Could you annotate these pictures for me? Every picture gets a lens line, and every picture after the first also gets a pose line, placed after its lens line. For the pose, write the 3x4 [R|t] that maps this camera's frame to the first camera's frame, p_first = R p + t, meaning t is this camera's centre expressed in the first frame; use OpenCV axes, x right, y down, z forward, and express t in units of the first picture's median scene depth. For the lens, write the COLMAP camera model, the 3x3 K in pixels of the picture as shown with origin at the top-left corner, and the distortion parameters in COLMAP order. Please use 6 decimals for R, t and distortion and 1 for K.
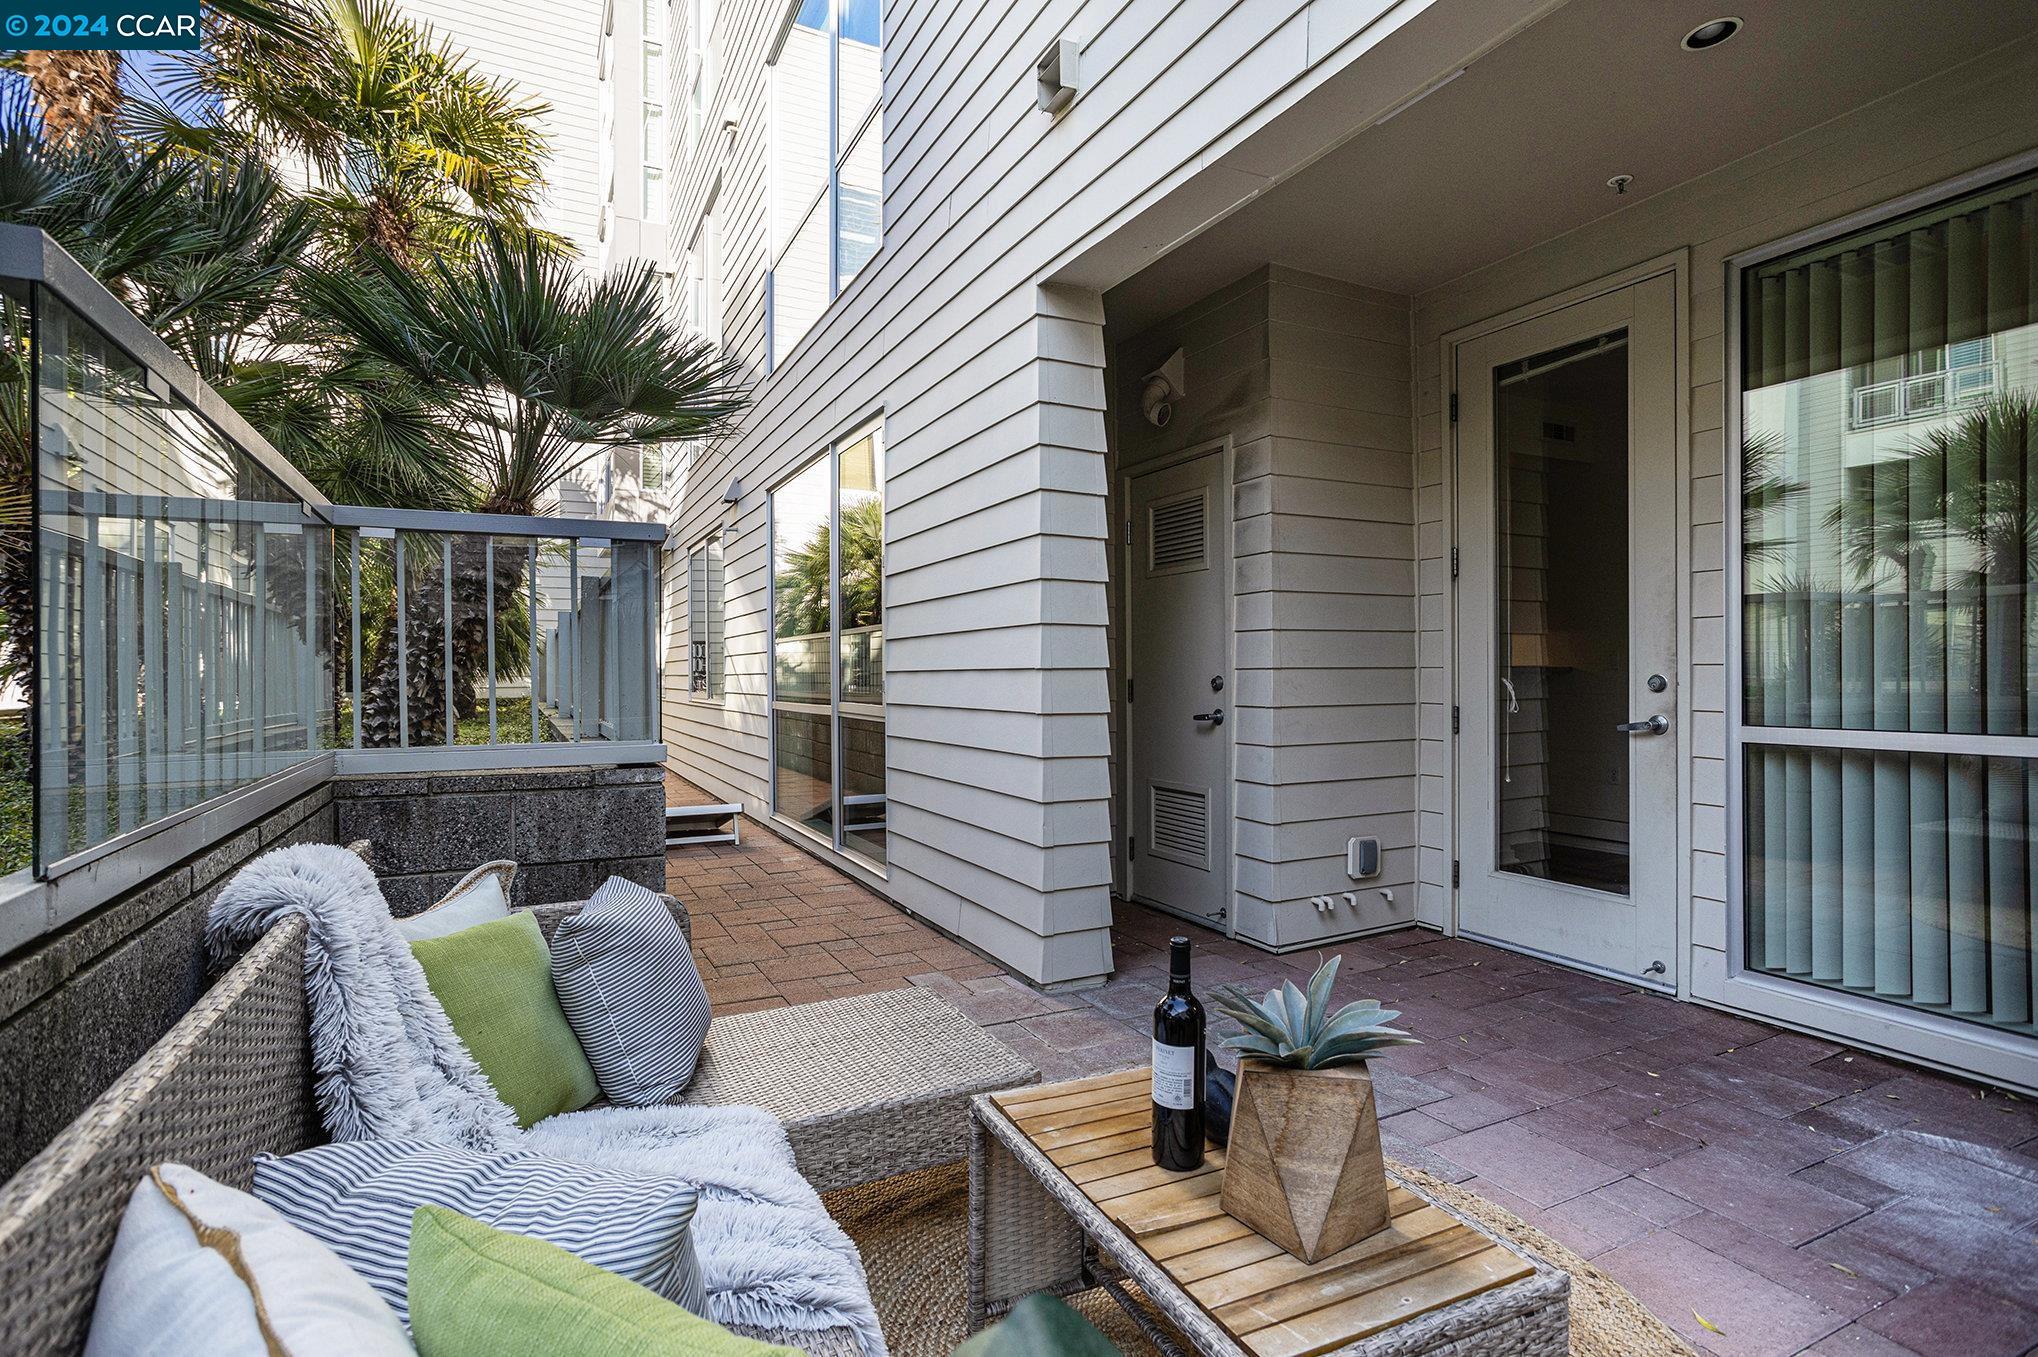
lens RADIAL K [[991.8, 0, 999.4], [0, 991.8, 671.4], [0, 0, 1]] dist [-0.065232, 0.042457]
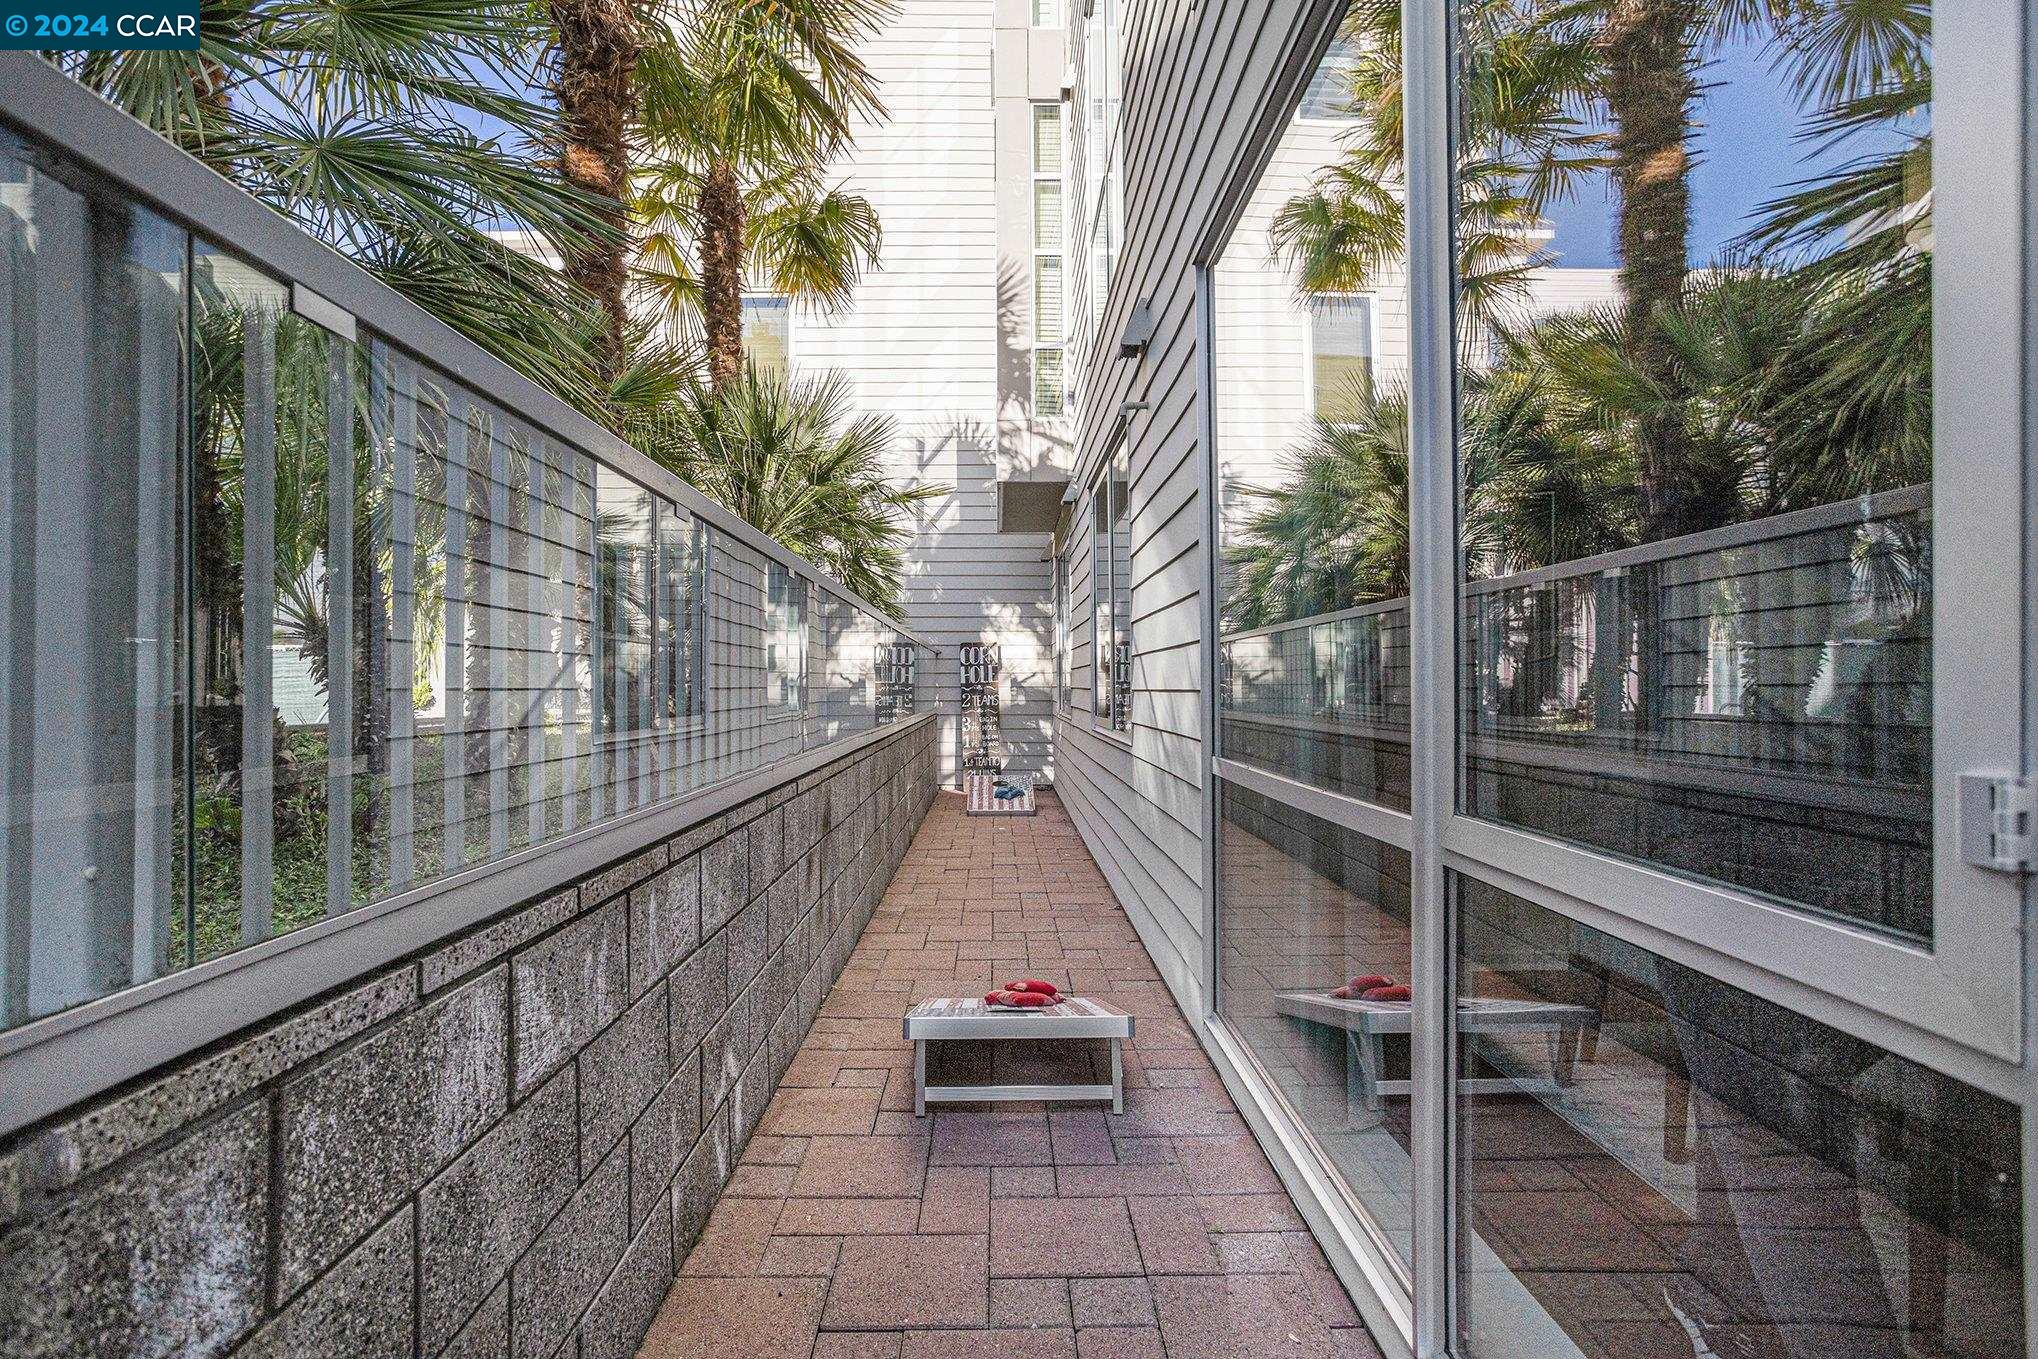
lens RADIAL K [[991.8, 0, 999.4], [0, 991.8, 672.4], [0, 0, 1]] dist [-0.065232, 0.042457]
pose [[0.896607, -0.006383, -0.442782, -0.227989], [0.000677, 0.999915, -0.013044, -0.000110], [0.442827, 0.011396, 0.896534, 1.062737]]
